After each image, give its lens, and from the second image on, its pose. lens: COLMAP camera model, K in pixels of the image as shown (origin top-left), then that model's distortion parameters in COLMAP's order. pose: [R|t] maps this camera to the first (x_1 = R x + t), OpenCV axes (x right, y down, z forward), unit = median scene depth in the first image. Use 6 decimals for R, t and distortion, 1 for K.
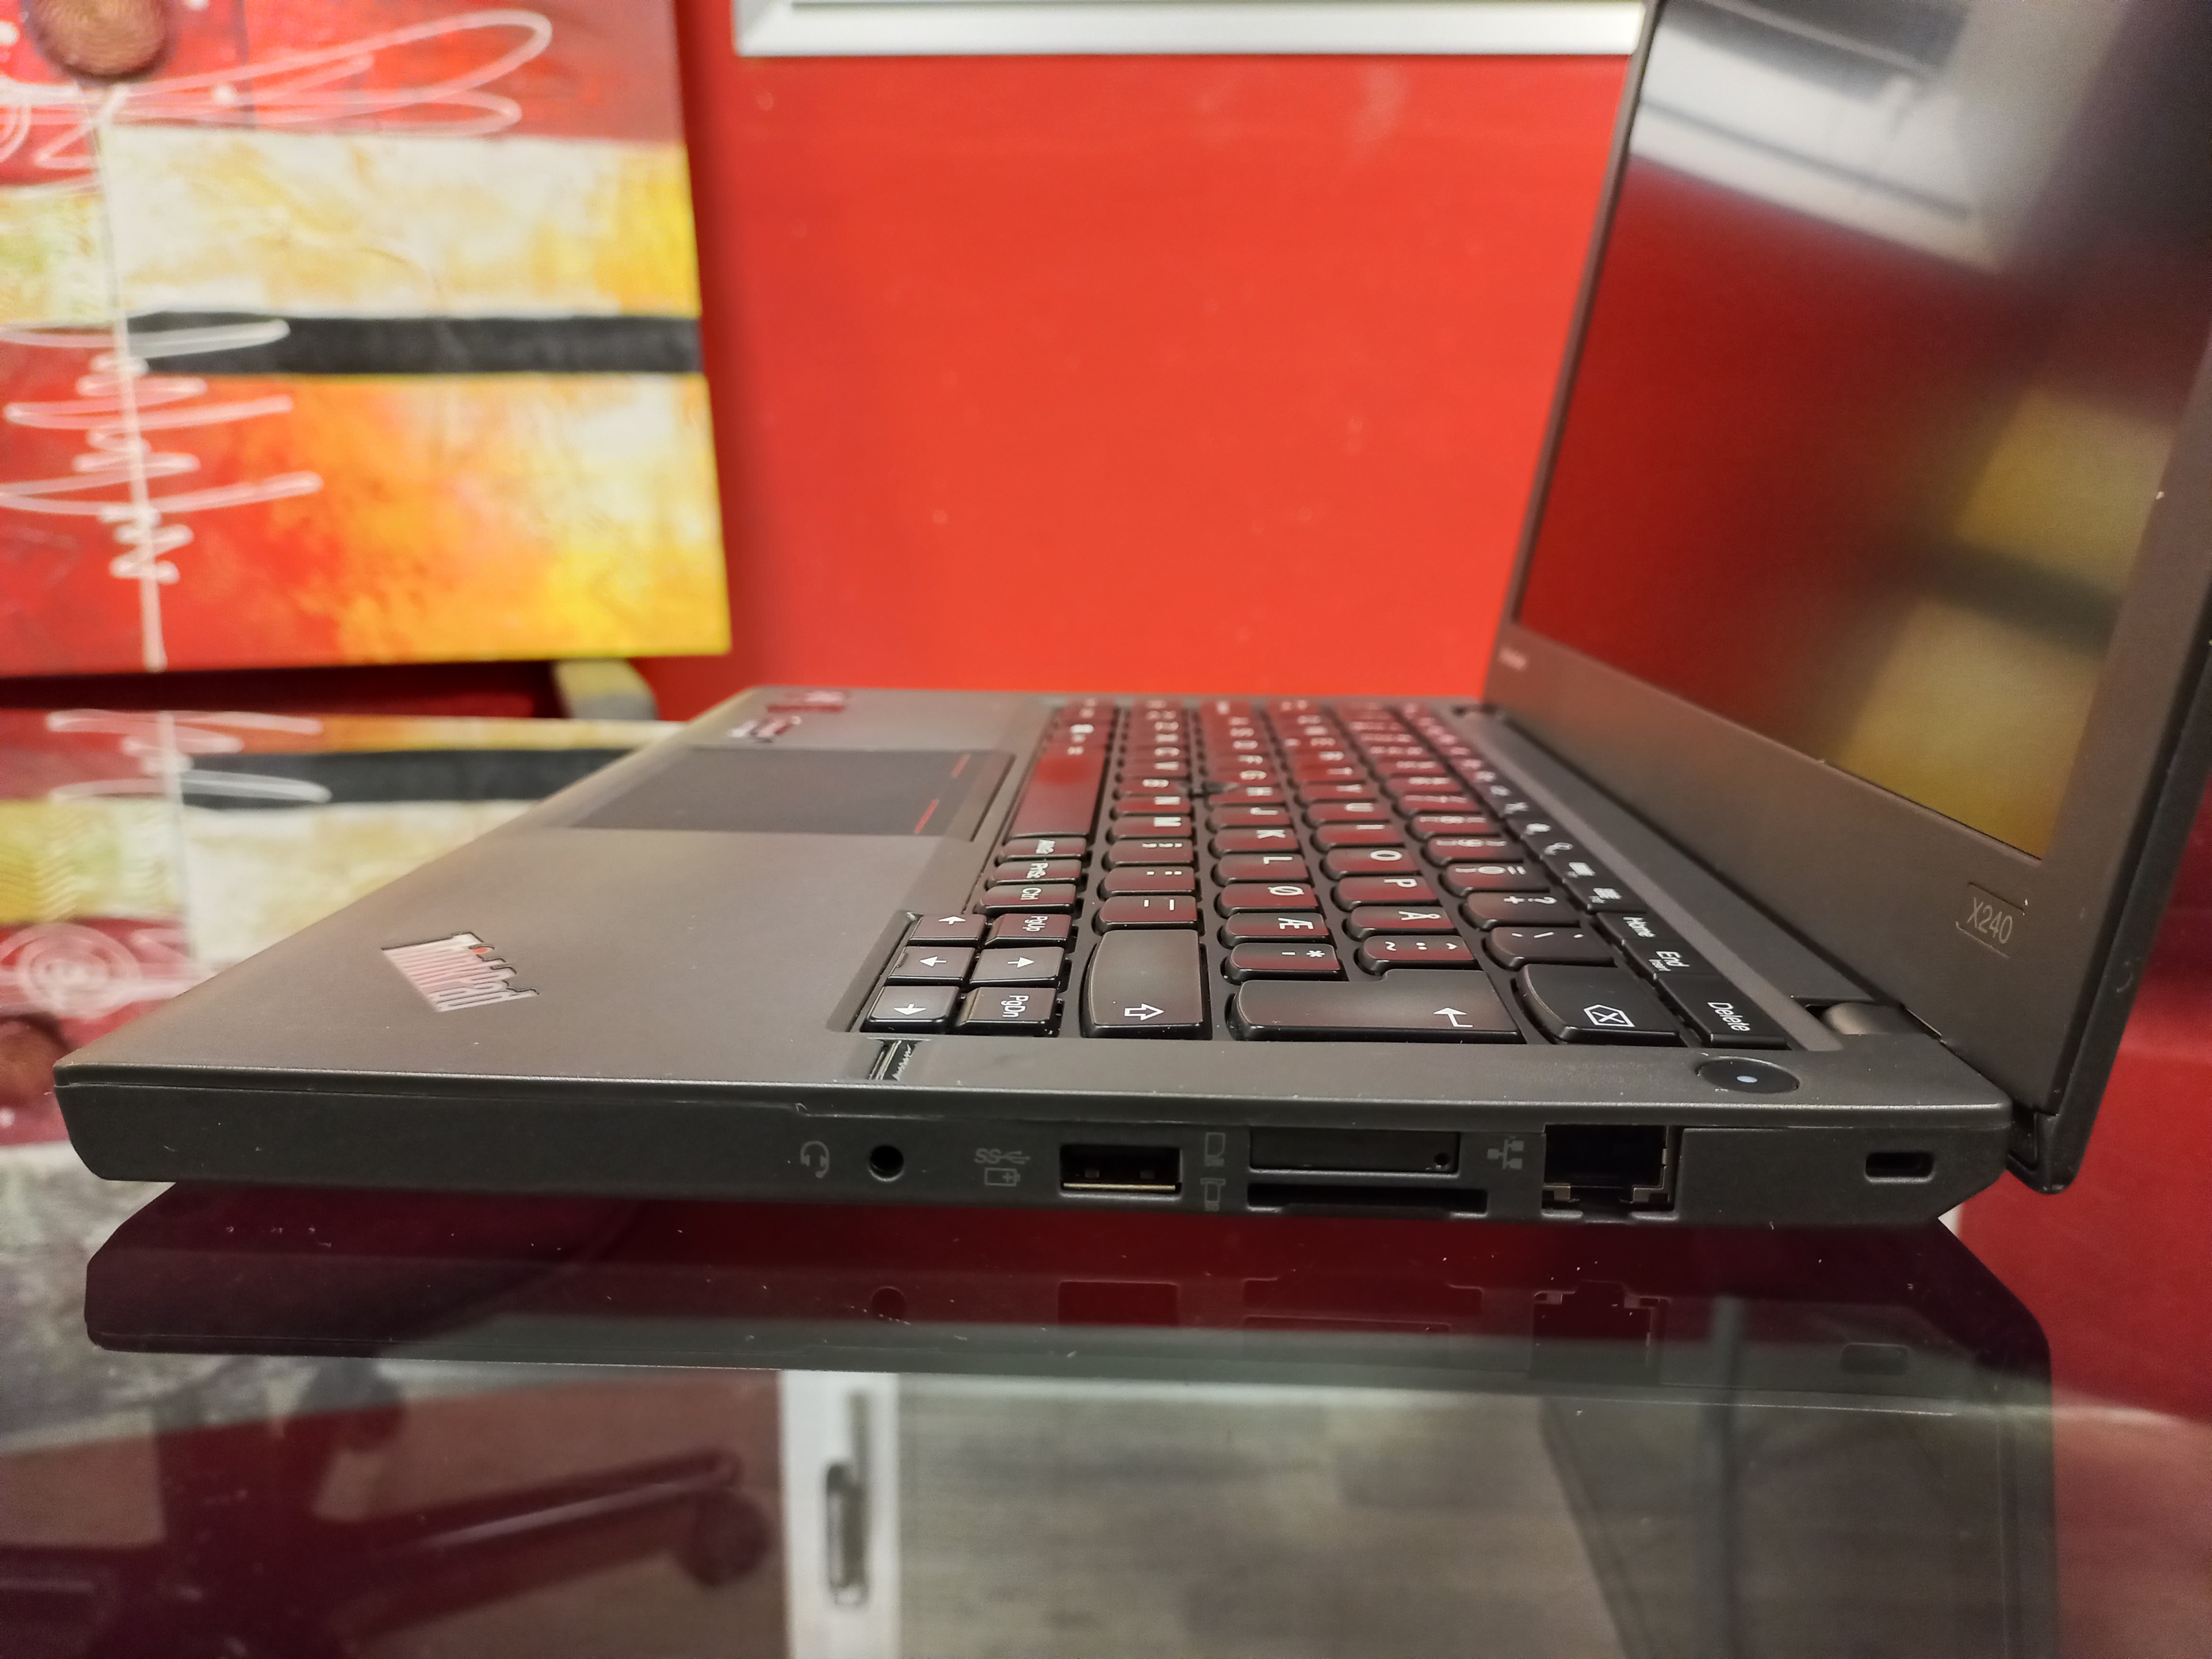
lens RADIAL K [[1582.1, 0, 1095.1], [0, 1582.1, 812.5], [0, 0, 1]] dist [0.011501, -0.001133]
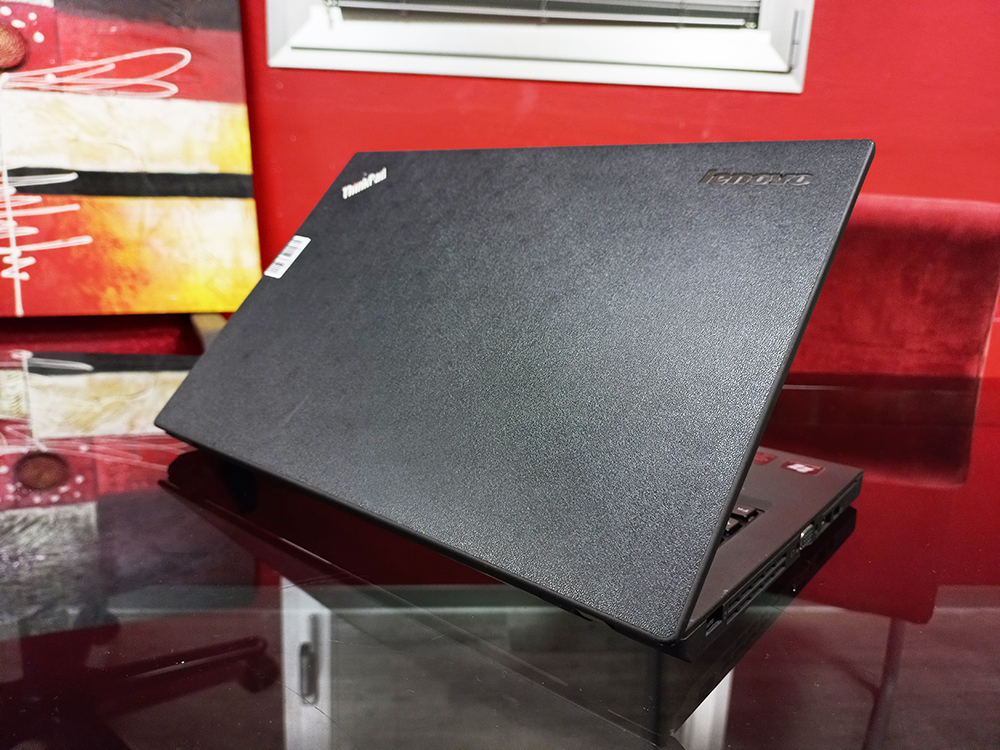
lens RADIAL K [[745.7, 0, 500.0], [0, 745.7, 375.0], [0, 0, 1]] dist [-0.086419, 0.125523]
pose [[0.993371, 0.004937, 0.114844, 0.002027], [-0.006181, 0.999926, 0.010474, -0.017262], [-0.114784, -0.011114, 0.993328, -0.183544]]
